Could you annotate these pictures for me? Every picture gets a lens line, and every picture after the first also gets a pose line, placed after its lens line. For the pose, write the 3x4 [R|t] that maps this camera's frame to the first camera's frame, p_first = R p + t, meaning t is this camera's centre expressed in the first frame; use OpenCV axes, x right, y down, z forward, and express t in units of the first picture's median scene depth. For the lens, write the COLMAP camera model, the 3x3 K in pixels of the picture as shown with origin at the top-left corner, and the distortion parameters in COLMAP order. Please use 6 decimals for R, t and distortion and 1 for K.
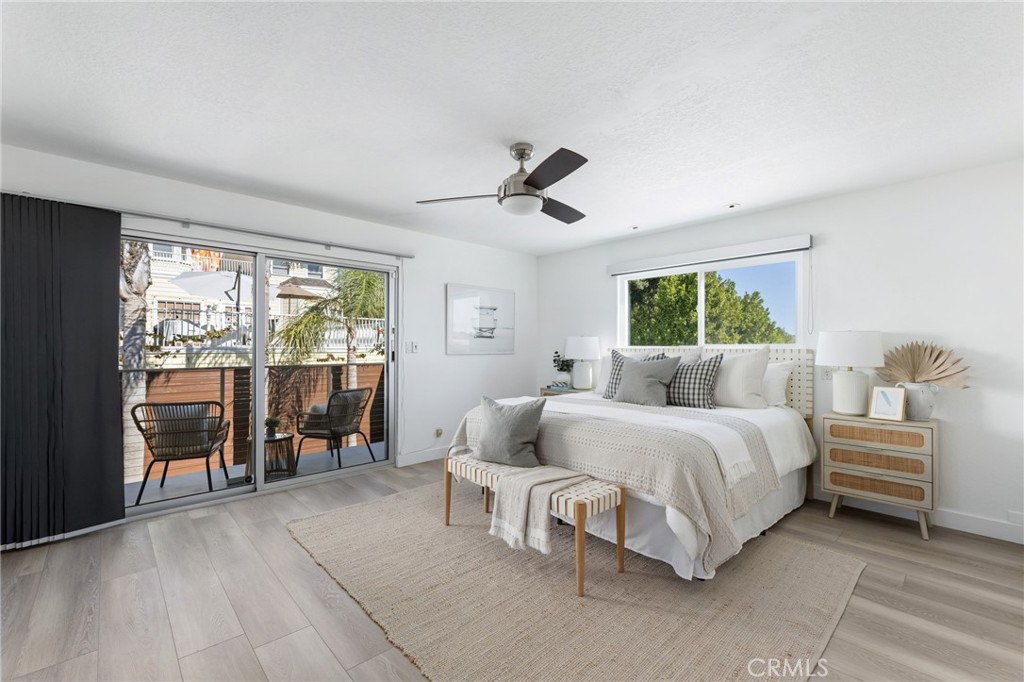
lens RADIAL K [[432.1, 0, 505.4], [0, 432.1, 338.9], [0, 0, 1]] dist [0.003715, 0.000141]
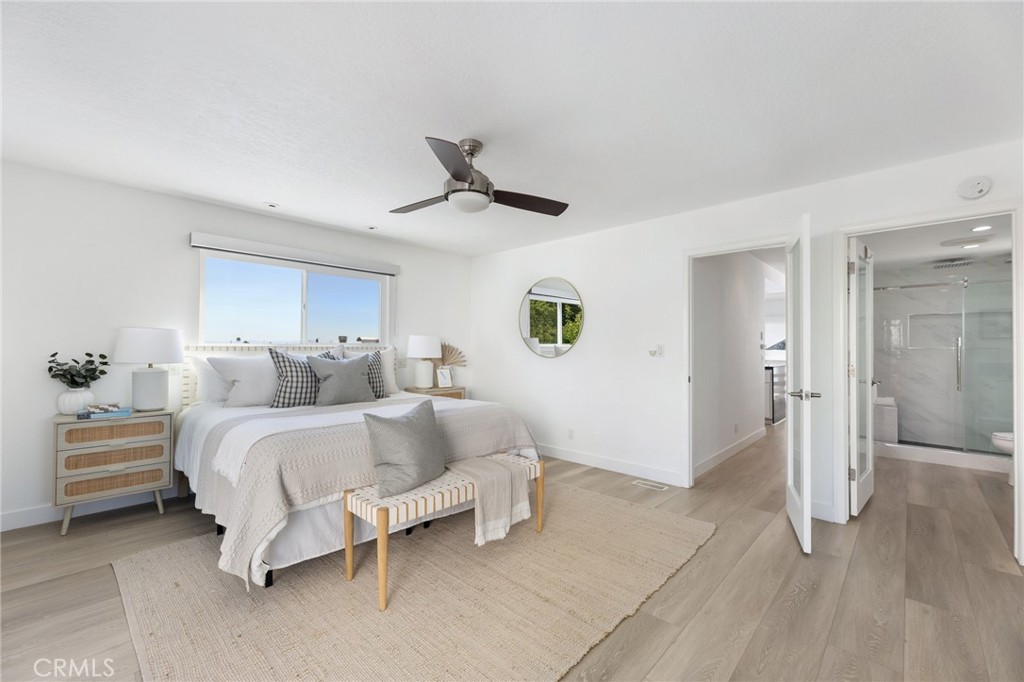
lens RADIAL K [[411.6, 0, 508.2], [0, 411.6, 348.1], [0, 0, 1]] dist [0.004510, 0.000124]
pose [[-0.055158, -0.005589, 0.998462, -0.809882], [-0.024525, 0.999690, 0.004241, 0.015754], [-0.998176, -0.024253, -0.055278, 0.873713]]
